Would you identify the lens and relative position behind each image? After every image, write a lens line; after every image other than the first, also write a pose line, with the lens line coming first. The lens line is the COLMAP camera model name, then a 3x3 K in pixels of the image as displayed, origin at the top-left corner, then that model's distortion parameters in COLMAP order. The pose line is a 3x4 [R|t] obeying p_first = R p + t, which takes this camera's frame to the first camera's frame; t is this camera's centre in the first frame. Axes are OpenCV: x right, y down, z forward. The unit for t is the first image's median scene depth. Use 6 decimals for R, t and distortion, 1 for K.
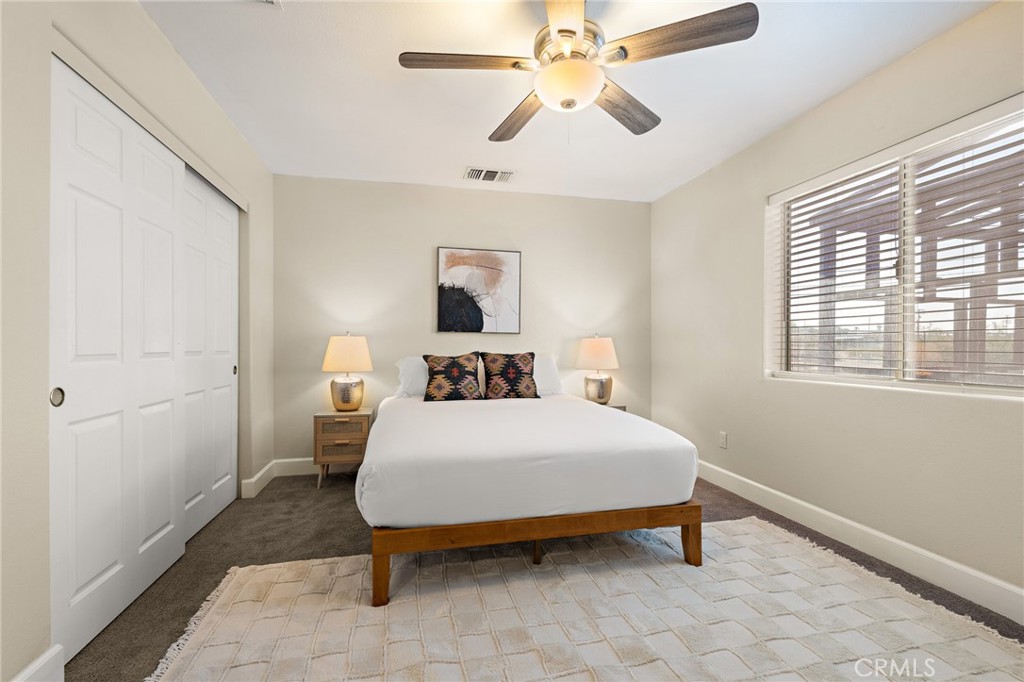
lens RADIAL K [[461.9, 0, 512.0], [0, 461.9, 341.0], [0, 0, 1]] dist [-0.001554, 0.000235]
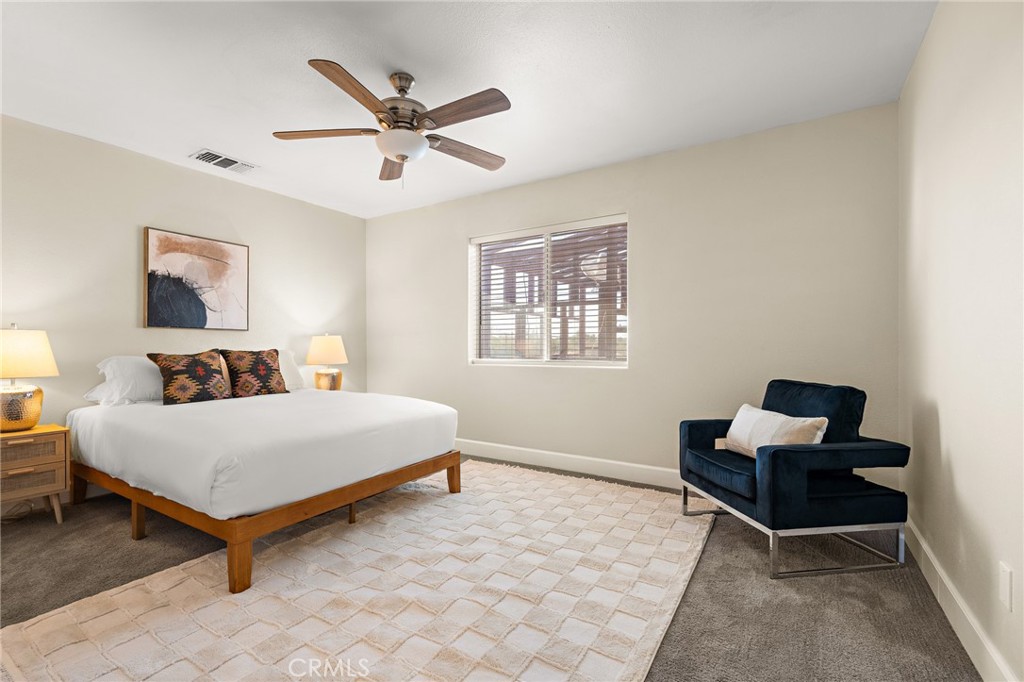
lens RADIAL K [[461.9, 0, 512.0], [0, 461.9, 341.0], [0, 0, 1]] dist [-0.001554, 0.000235]
pose [[0.700553, 0.000700, 0.713600, -0.338671], [-0.001171, 0.999999, 0.000170, 0.006229], [-0.713600, -0.000955, 0.700553, -0.088662]]
